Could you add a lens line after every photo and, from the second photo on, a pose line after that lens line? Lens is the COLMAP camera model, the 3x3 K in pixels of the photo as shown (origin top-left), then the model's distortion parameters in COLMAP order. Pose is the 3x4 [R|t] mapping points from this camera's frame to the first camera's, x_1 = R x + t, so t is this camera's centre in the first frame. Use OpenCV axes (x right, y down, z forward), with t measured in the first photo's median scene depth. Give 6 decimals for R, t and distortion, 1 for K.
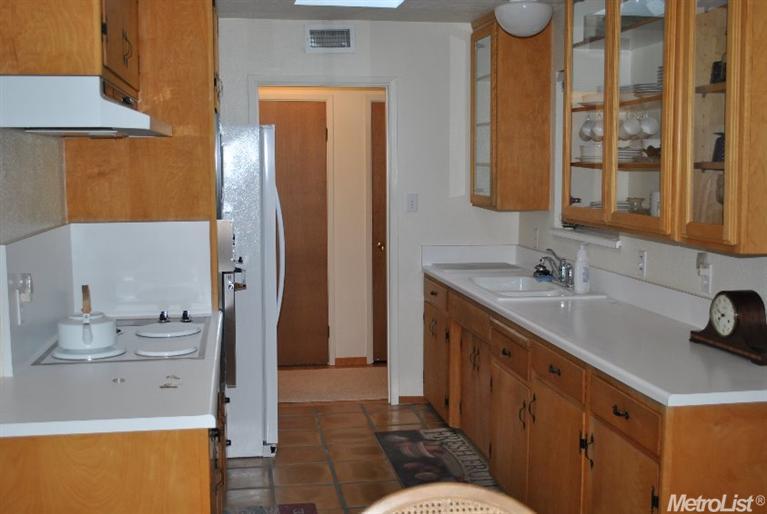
lens RADIAL K [[915.9, 0, 379.4], [0, 915.9, 256.7], [0, 0, 1]] dist [-0.024876, 0.000000]
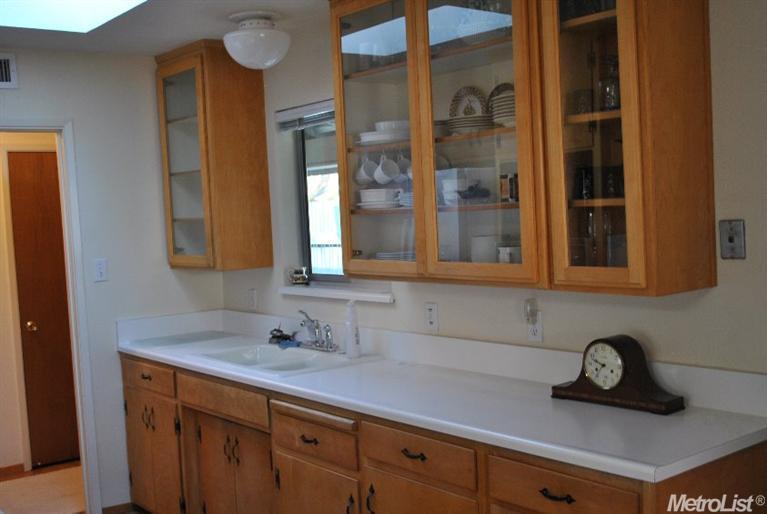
lens RADIAL K [[915.9, 0, 385.7], [0, 915.9, 254.1], [0, 0, 1]] dist [-0.024876, 0.000000]
pose [[0.877150, -0.067255, 0.475484, -0.149428], [0.096250, 0.994674, -0.036866, -0.020855], [-0.470472, 0.078102, 0.878952, 0.177972]]
